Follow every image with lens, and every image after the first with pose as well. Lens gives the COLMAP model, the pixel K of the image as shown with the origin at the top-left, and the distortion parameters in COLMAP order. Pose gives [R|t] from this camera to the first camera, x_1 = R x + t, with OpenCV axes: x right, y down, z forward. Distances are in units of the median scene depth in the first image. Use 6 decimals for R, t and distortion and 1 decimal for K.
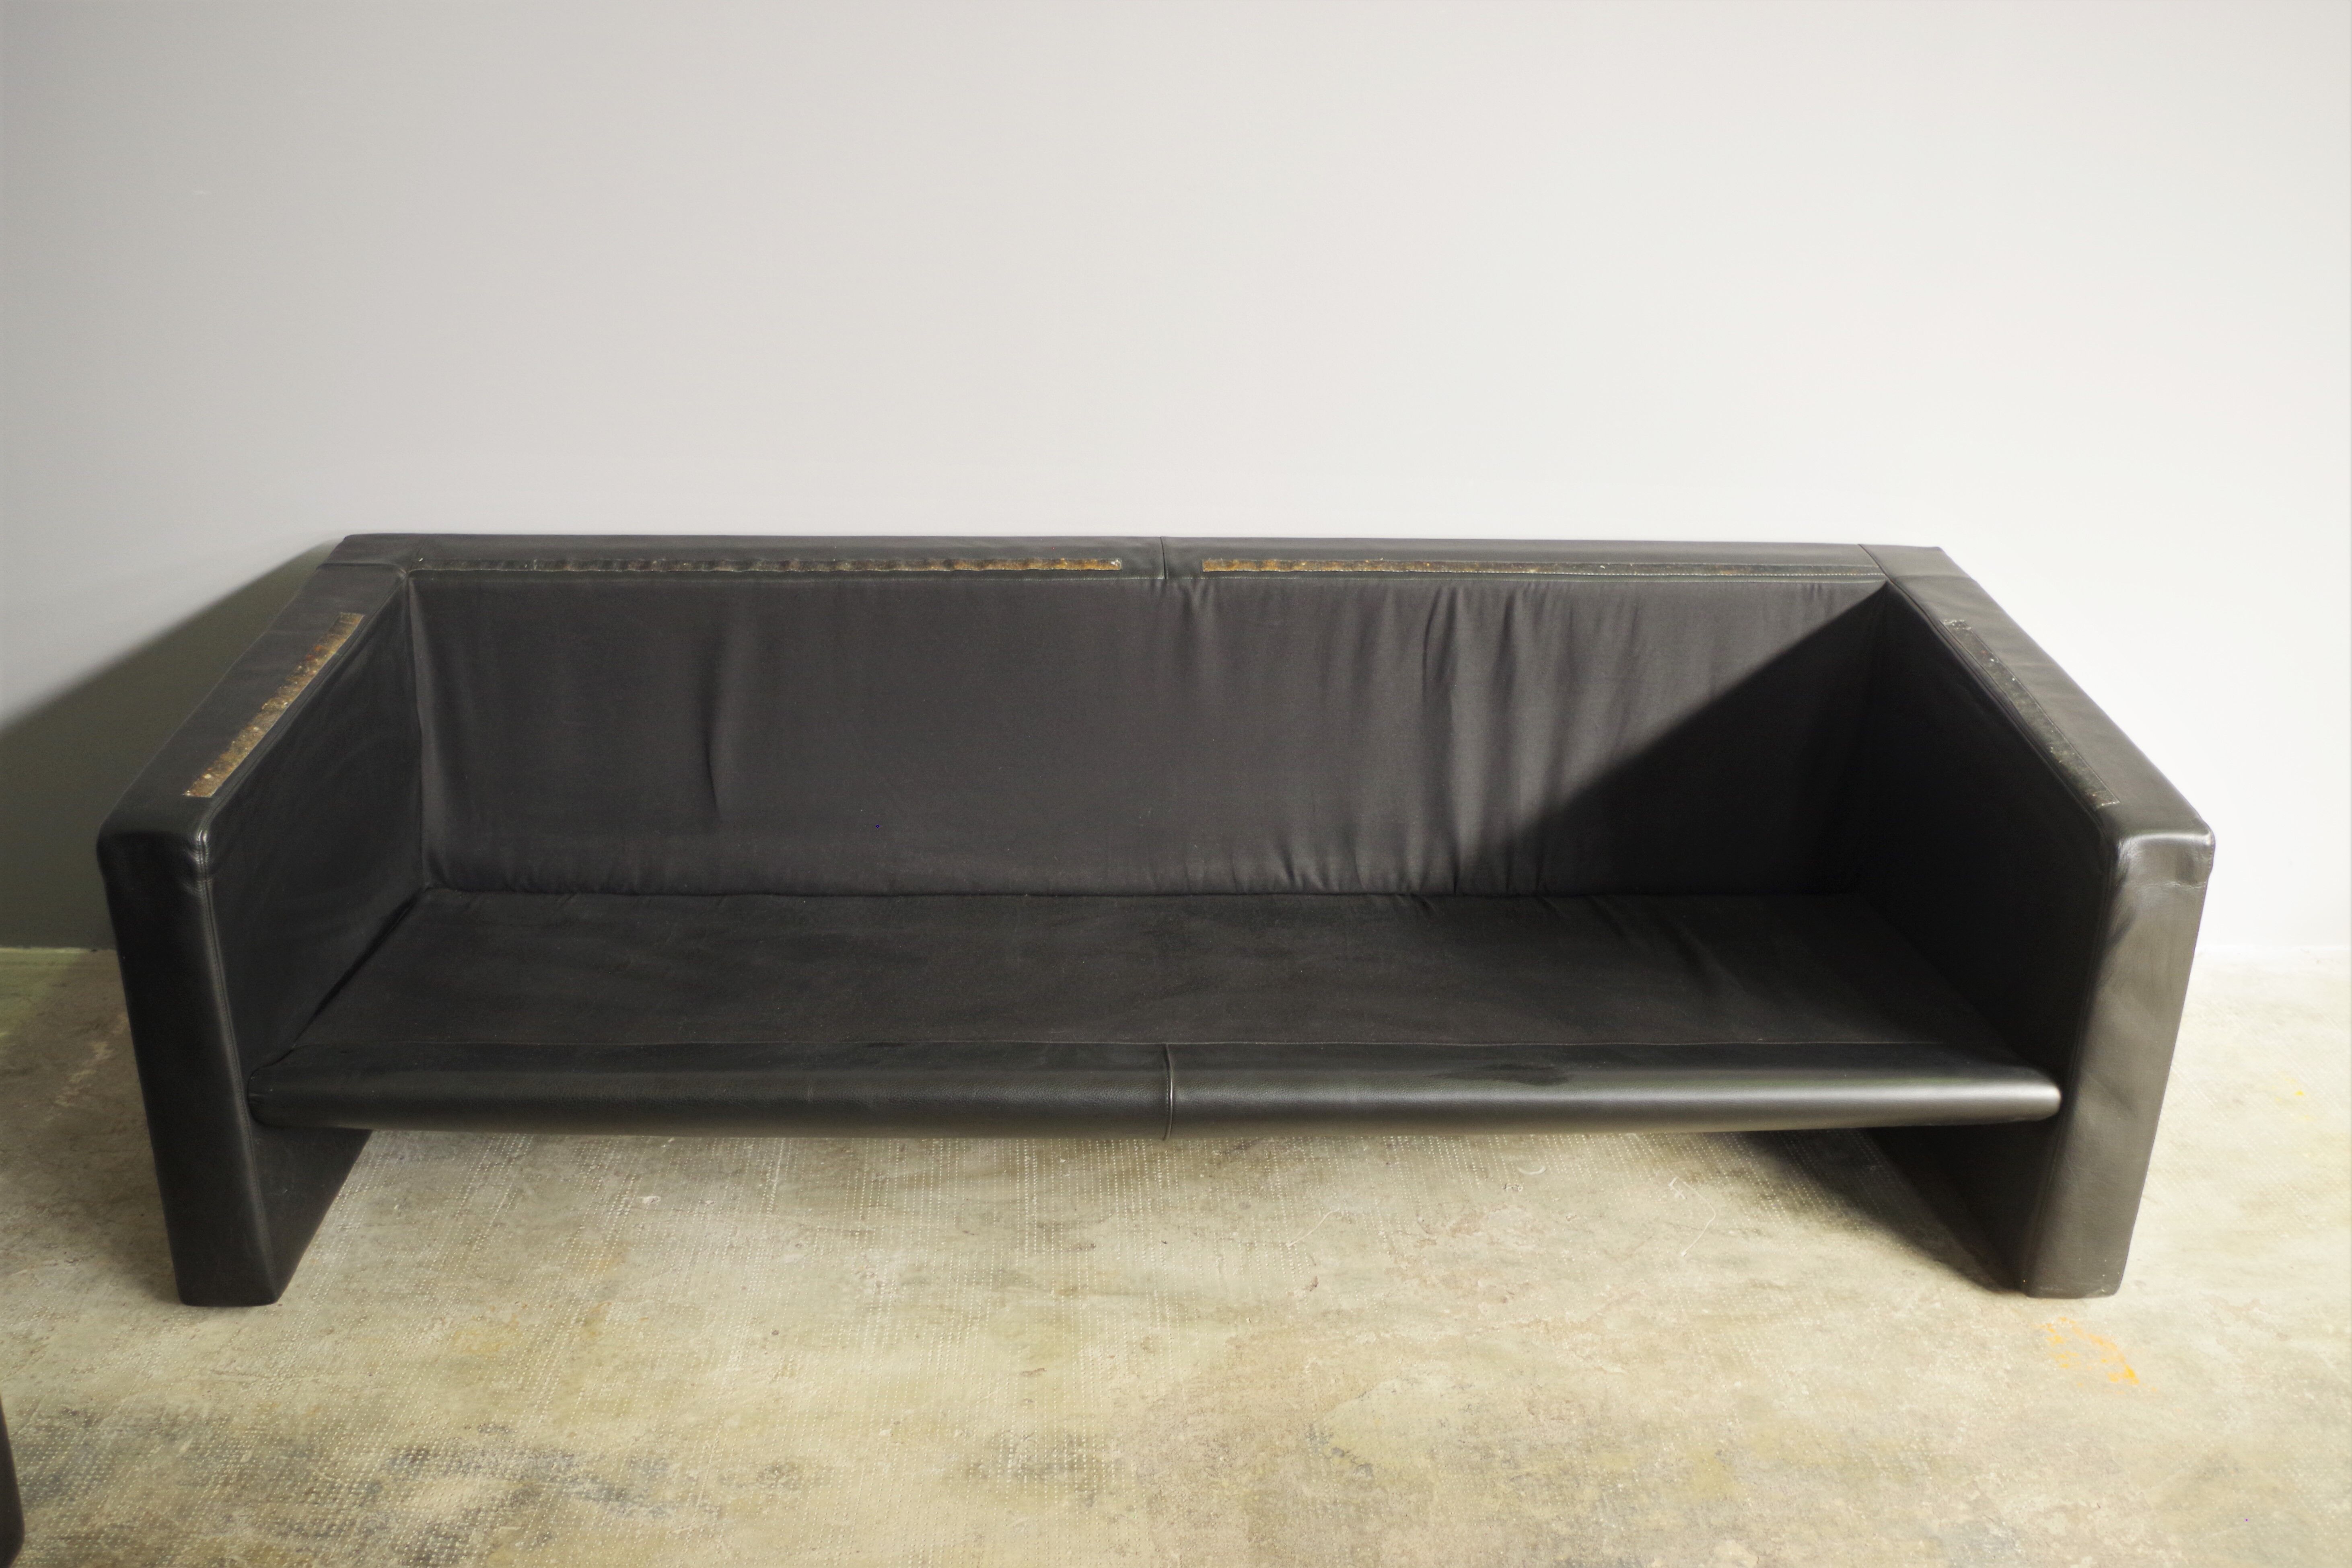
lens RADIAL K [[2259.8, 0, 1158.1], [0, 2259.8, 781.1], [0, 0, 1]] dist [-0.084808, 0.047855]
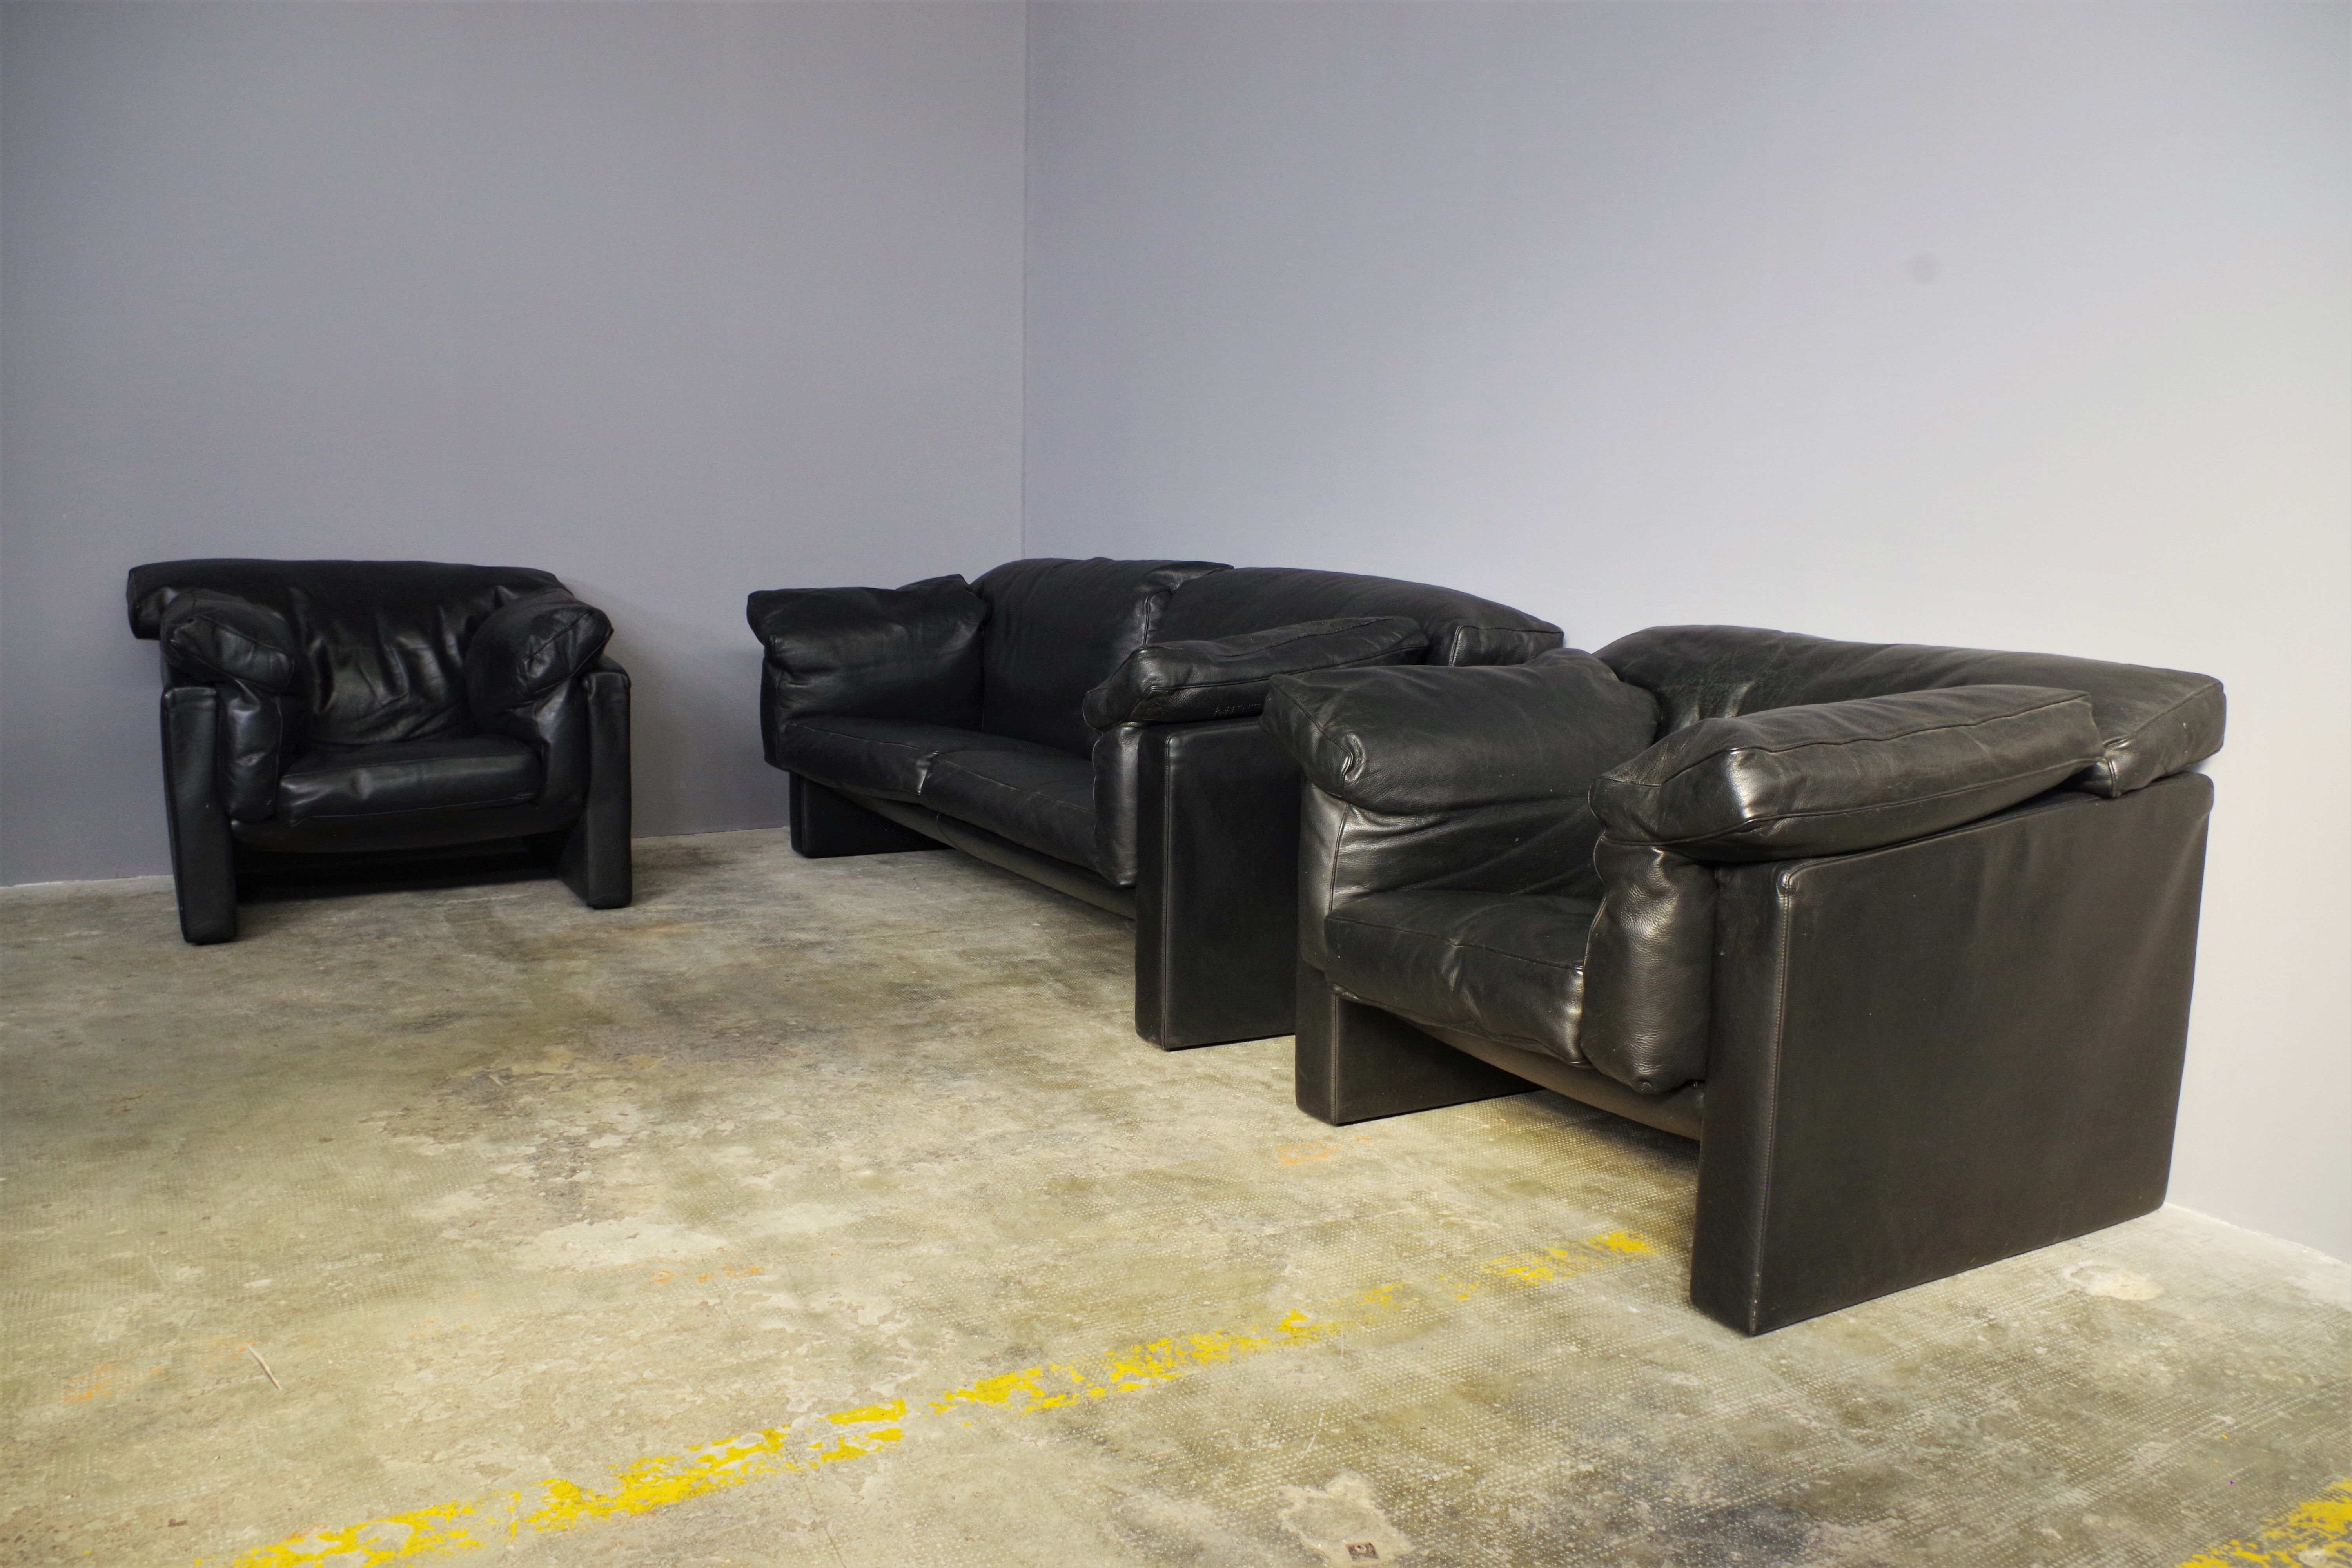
lens RADIAL K [[1839.0, 0, 1162.5], [0, 1839.0, 801.7], [0, 0, 1]] dist [-0.094798, 0.046744]
pose [[0.468593, 0.127300, -0.874194, 1.351622], [-0.340304, 0.939207, -0.045646, 0.130883], [0.815238, 0.318881, 0.483426, 0.291283]]
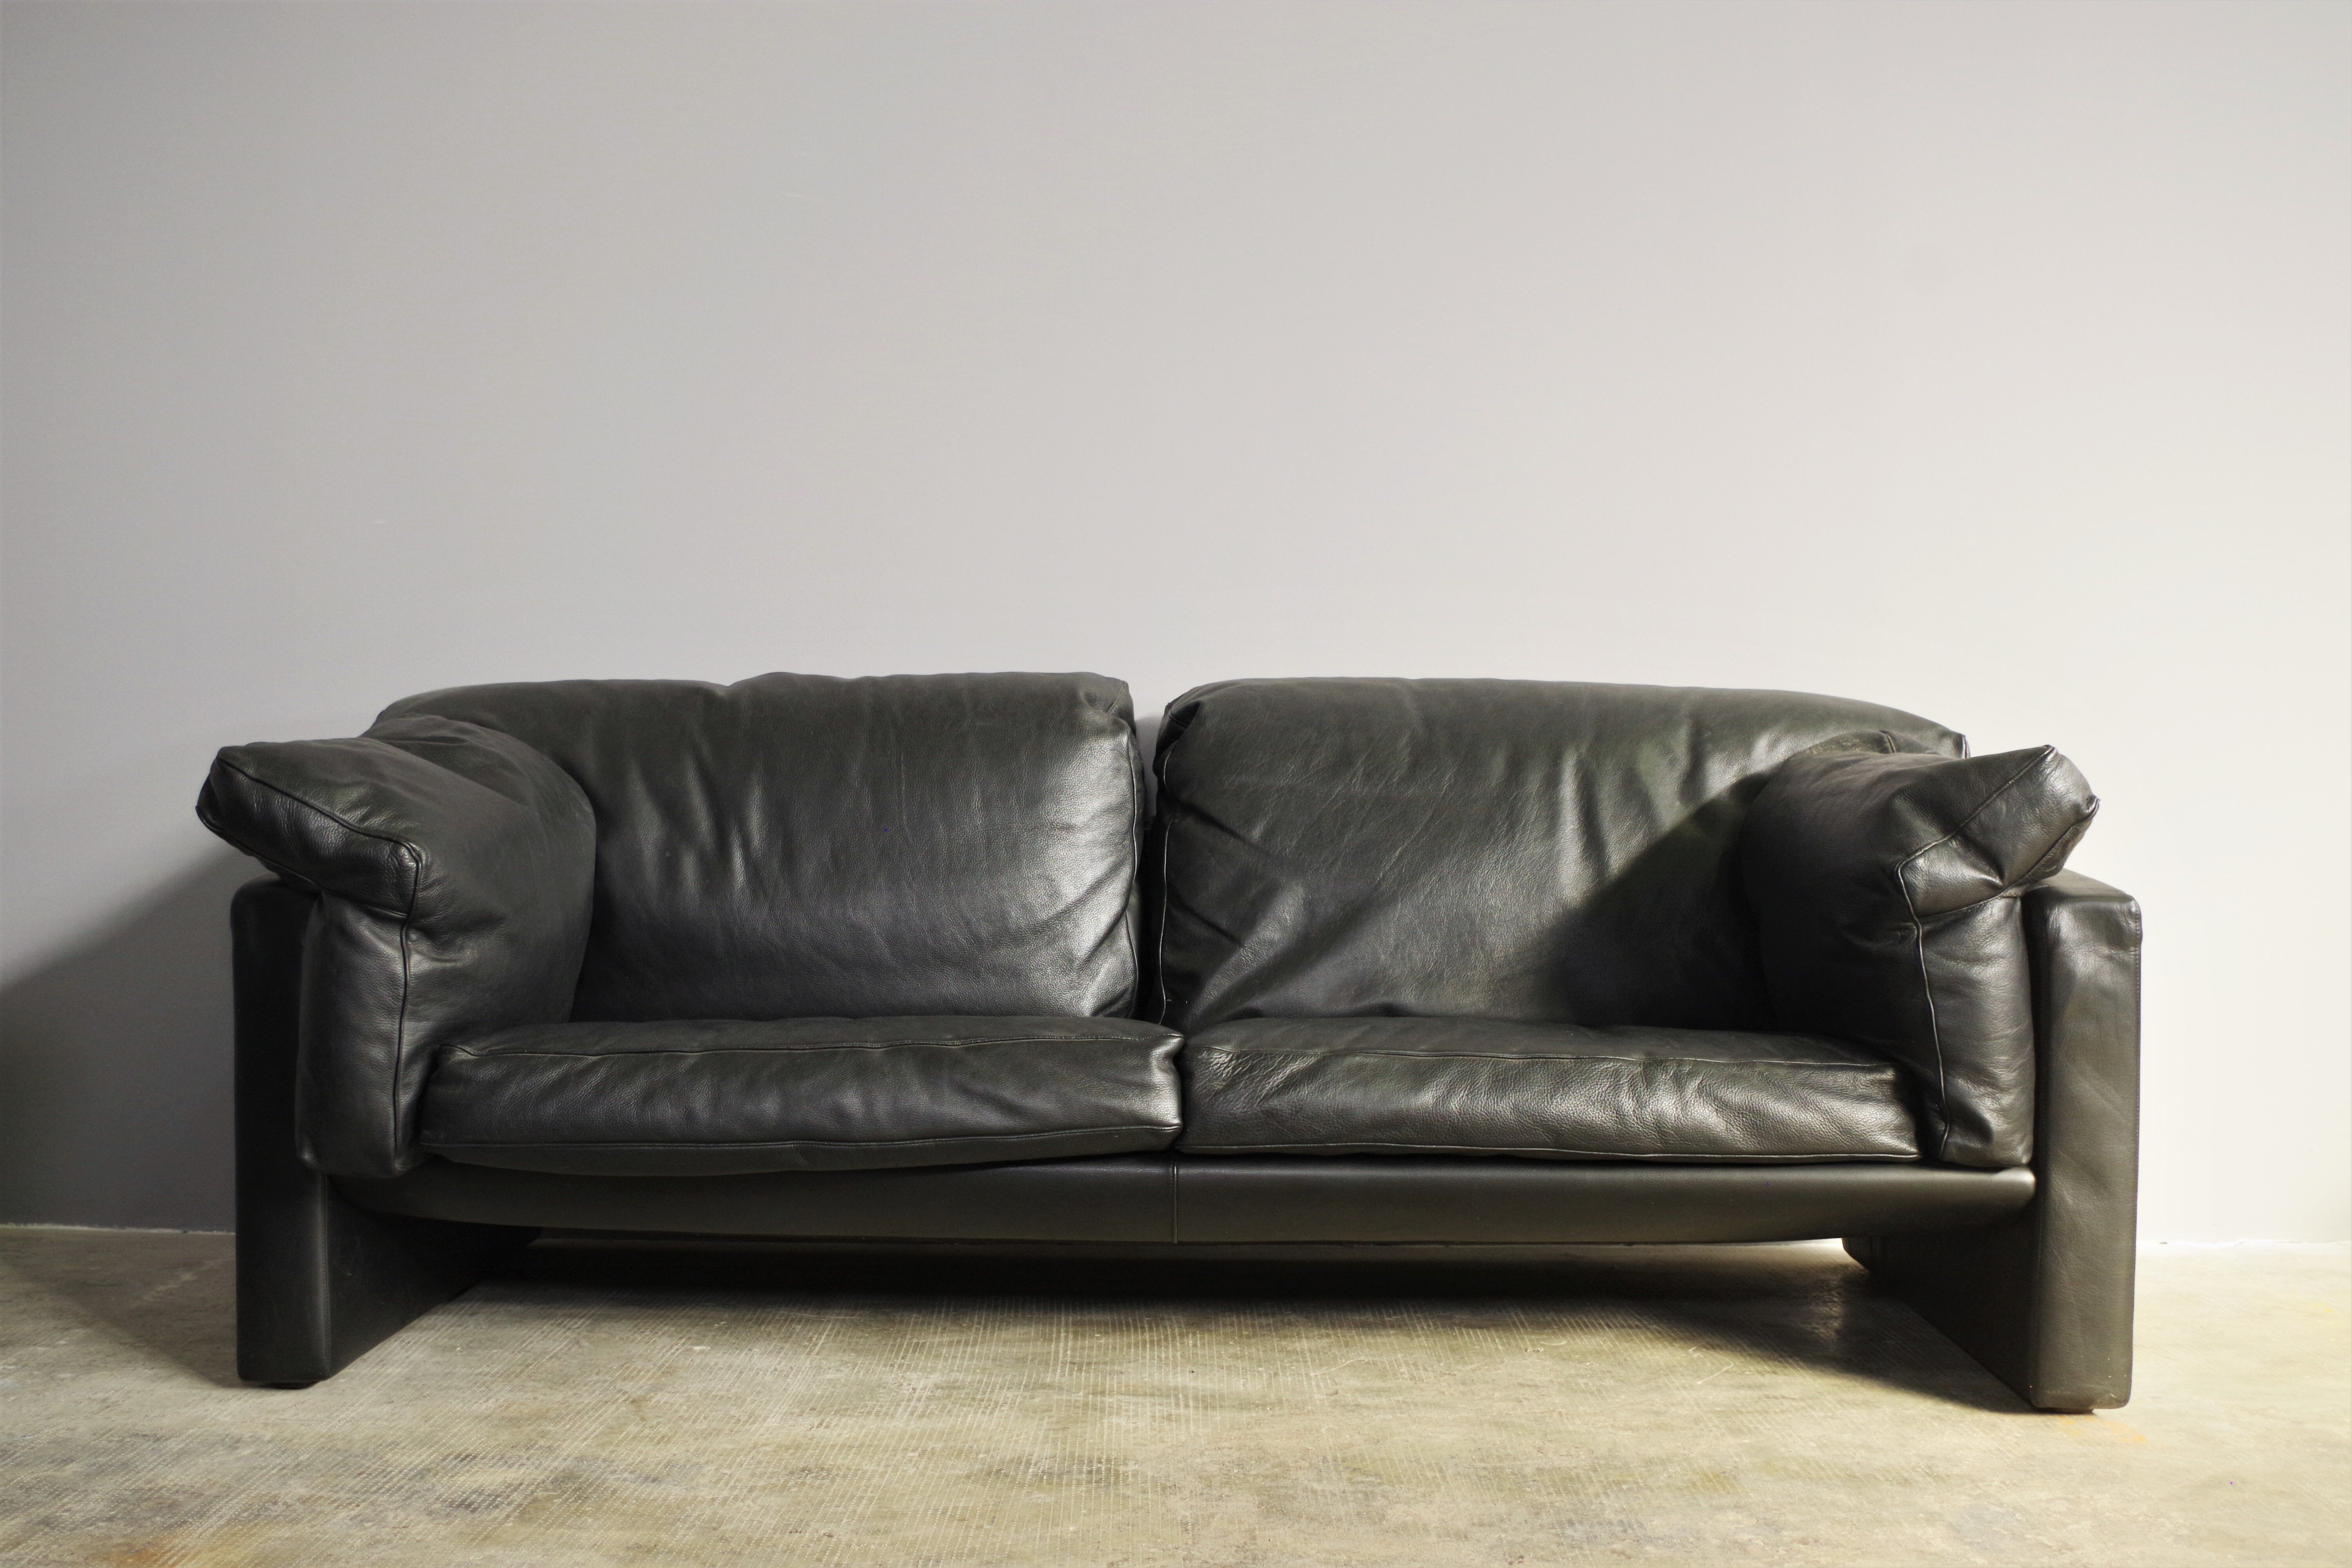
lens RADIAL K [[2377.5, 0, 1156.9], [0, 2377.5, 775.2], [0, 0, 1]] dist [-0.064984, 0.021910]
pose [[0.999044, -0.011539, -0.042157, 0.038083], [-0.004611, 0.931318, -0.364178, 0.367724], [0.043464, 0.364024, 0.930375, -0.119559]]
